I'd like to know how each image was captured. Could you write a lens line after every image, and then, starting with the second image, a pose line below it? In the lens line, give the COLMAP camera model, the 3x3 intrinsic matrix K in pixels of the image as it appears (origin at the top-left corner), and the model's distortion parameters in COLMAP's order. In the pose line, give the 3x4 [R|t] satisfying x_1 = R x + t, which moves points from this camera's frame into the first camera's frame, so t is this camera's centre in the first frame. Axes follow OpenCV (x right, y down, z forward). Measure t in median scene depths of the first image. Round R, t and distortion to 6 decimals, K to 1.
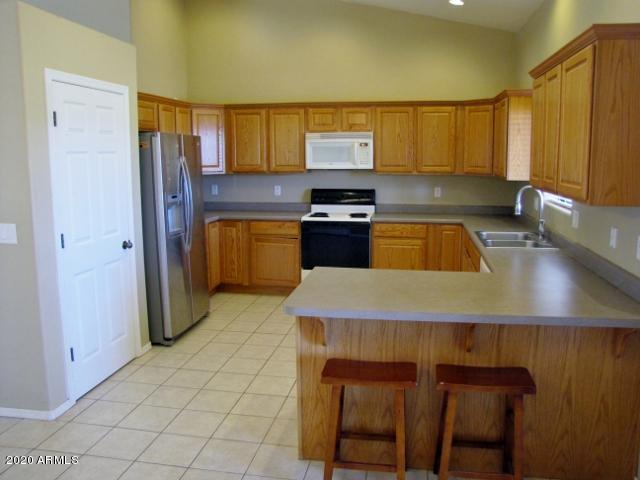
lens RADIAL K [[531.2, 0, 319.7], [0, 531.2, 237.1], [0, 0, 1]] dist [-0.132573, 0.050196]
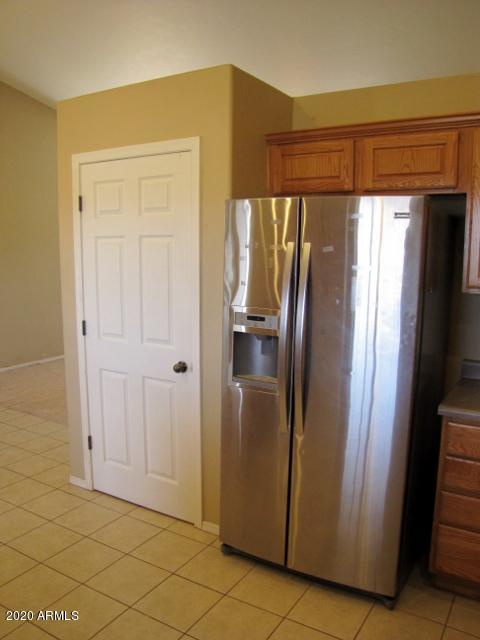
lens RADIAL K [[531.2, 0, 238.8], [0, 531.2, 326.4], [0, 0, 1]] dist [-0.132573, 0.050196]
pose [[-0.363622, 0.147545, -0.919788, 0.286945], [-0.144651, 0.966457, 0.212217, -0.227832], [0.920247, 0.210215, -0.330083, 1.453926]]
